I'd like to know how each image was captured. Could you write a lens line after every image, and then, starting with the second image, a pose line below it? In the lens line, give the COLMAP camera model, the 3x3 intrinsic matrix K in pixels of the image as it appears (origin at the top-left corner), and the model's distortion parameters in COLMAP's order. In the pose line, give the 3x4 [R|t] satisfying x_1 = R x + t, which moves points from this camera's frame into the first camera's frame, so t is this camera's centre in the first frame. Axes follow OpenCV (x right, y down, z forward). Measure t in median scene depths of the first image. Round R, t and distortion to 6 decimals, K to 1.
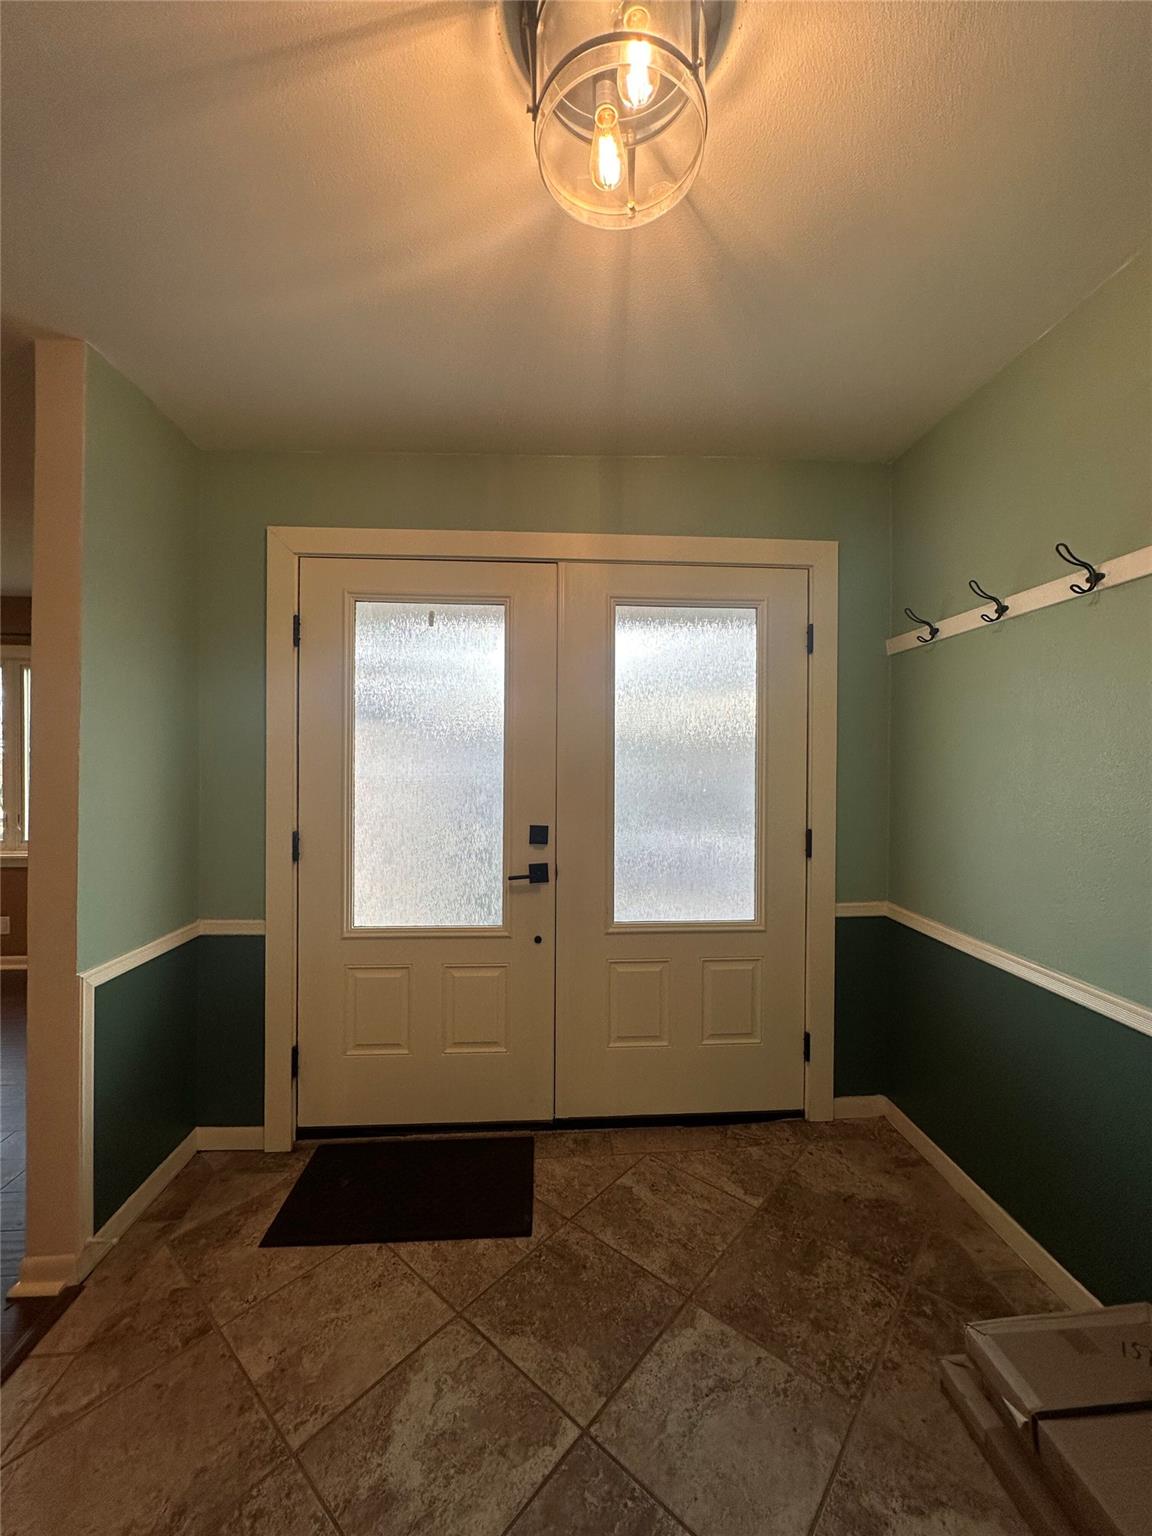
lens RADIAL K [[616.5, 0, 577.7], [0, 616.5, 769.0], [0, 0, 1]] dist [0.000359, -0.000003]
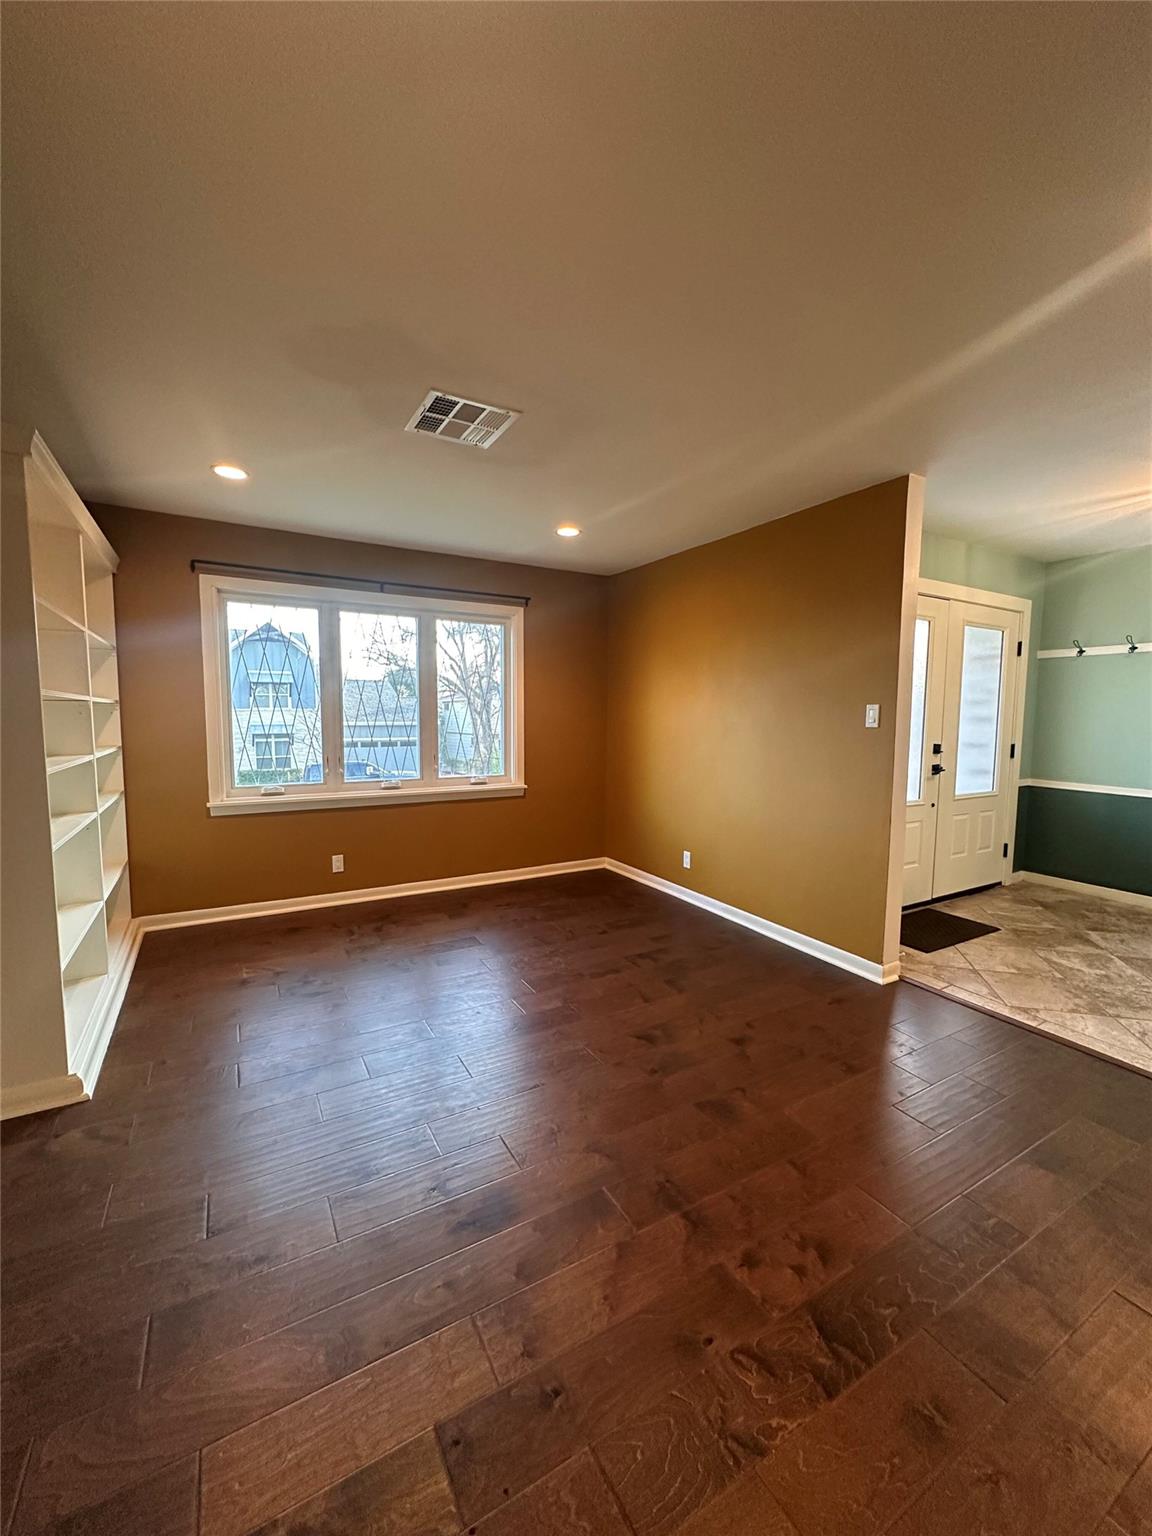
lens RADIAL K [[616.5, 0, 580.8], [0, 616.5, 767.9], [0, 0, 1]] dist [0.000359, -0.000003]
pose [[0.894427, -0.035402, 0.445811, -2.173601], [-0.002349, 0.996476, 0.083843, 0.012277], [-0.447208, -0.076038, 0.891192, -0.210427]]
